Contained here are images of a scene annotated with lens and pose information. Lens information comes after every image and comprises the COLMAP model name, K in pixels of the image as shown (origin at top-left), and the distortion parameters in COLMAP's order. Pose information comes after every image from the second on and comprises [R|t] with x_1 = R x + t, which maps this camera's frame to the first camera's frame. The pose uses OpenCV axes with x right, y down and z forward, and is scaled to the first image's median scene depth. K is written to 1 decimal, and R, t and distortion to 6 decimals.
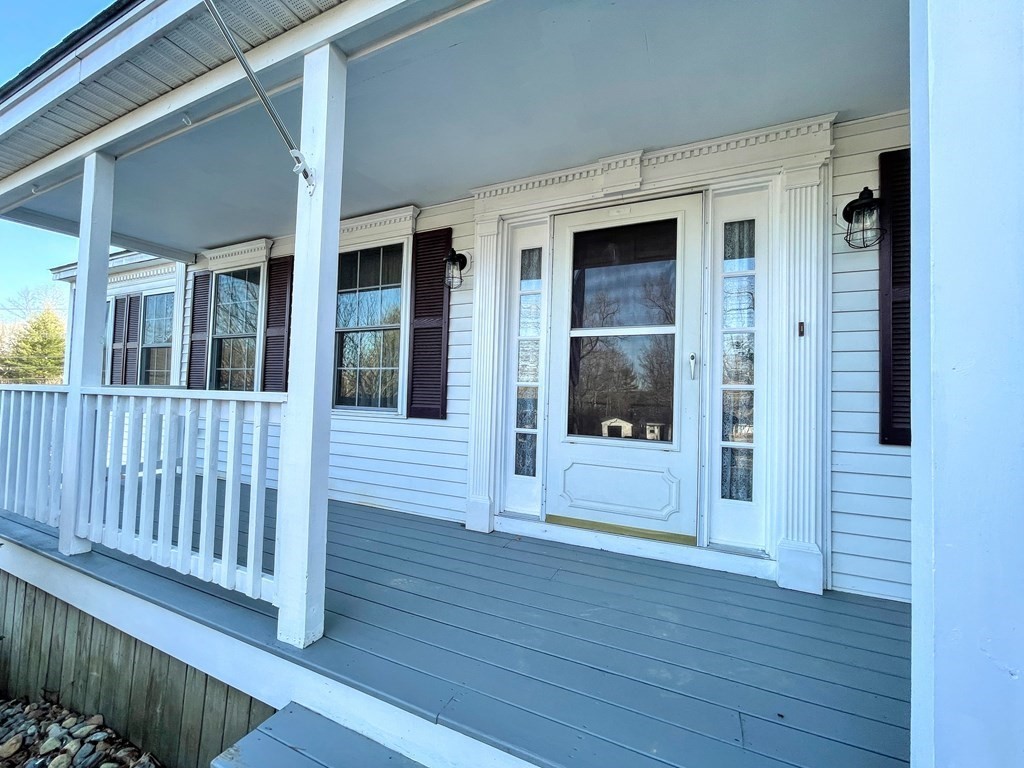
lens RADIAL K [[413.6, 0, 512.0], [0, 413.6, 384.0], [0, 0, 1]] dist [0.001020, 0.000498]
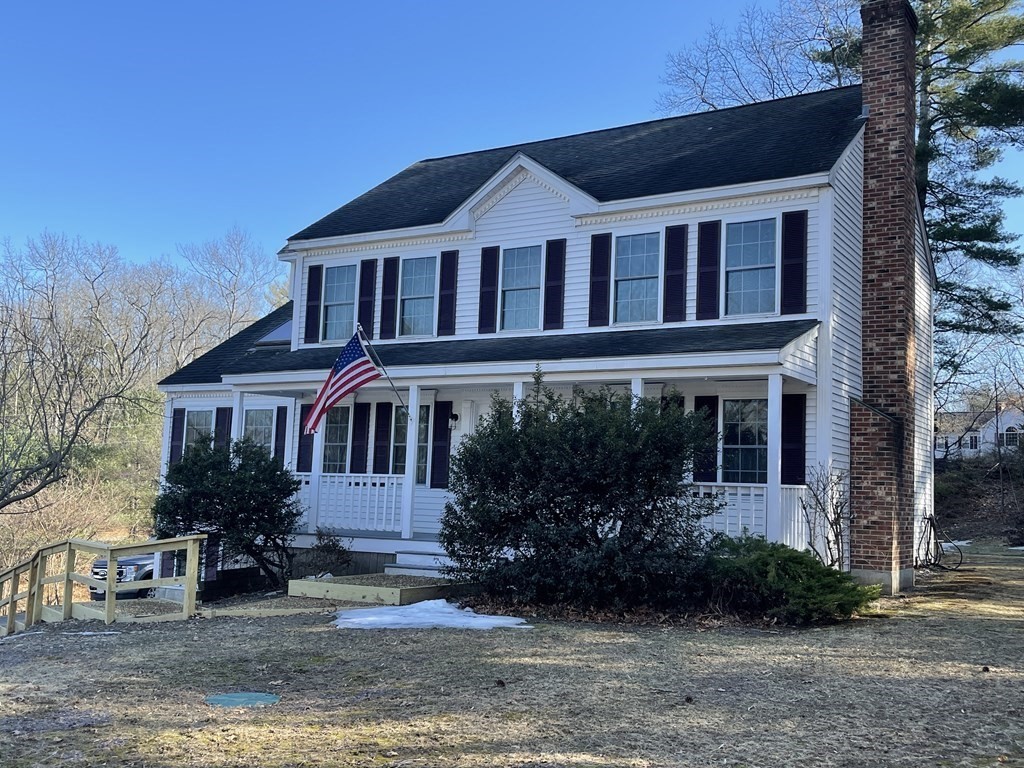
lens RADIAL K [[1053.0, 0, 532.6], [0, 1053.0, 388.5], [0, 0, 1]] dist [0.018226, 0.020929]
pose [[0.994459, 0.000374, -0.105125, 0.854404], [-0.009558, 0.996174, -0.086868, 0.035092], [0.104690, 0.087391, 0.990658, -4.429338]]
